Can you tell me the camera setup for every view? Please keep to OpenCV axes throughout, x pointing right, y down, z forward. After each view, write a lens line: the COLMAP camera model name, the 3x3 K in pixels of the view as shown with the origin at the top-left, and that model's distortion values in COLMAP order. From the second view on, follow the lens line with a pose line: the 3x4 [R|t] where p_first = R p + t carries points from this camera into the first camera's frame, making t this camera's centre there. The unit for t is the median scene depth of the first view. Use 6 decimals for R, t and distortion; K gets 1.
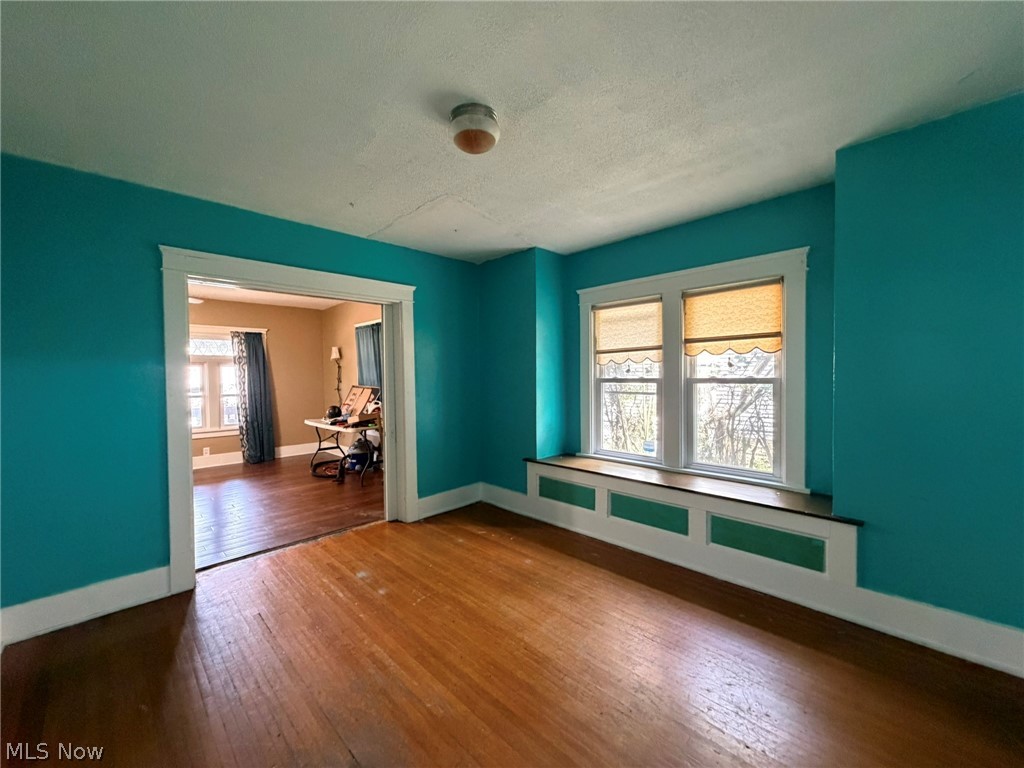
lens RADIAL K [[407.6, 0, 510.9], [0, 407.6, 382.8], [0, 0, 1]] dist [-0.000088, 0.000263]
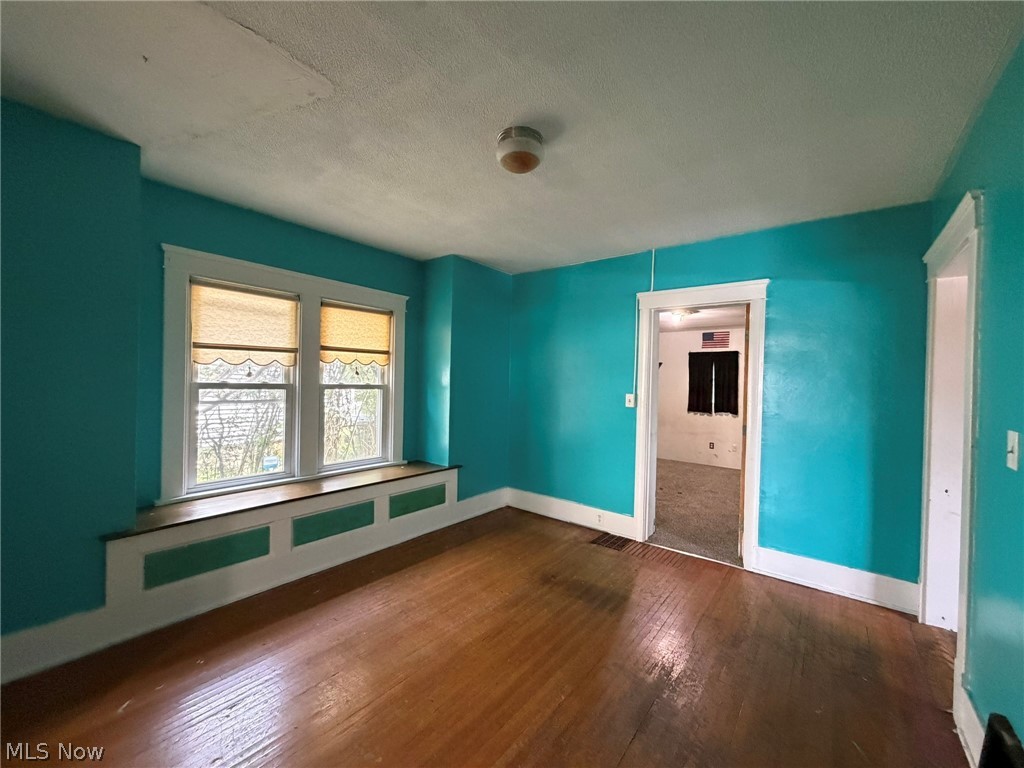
lens RADIAL K [[407.6, 0, 510.9], [0, 407.6, 382.8], [0, 0, 1]] dist [-0.000088, 0.000263]
pose [[-0.118852, 0.008691, 0.992874, -0.646952], [-0.000621, 0.999961, -0.008827, -0.006111], [-0.992912, -0.001666, -0.118842, 0.658971]]
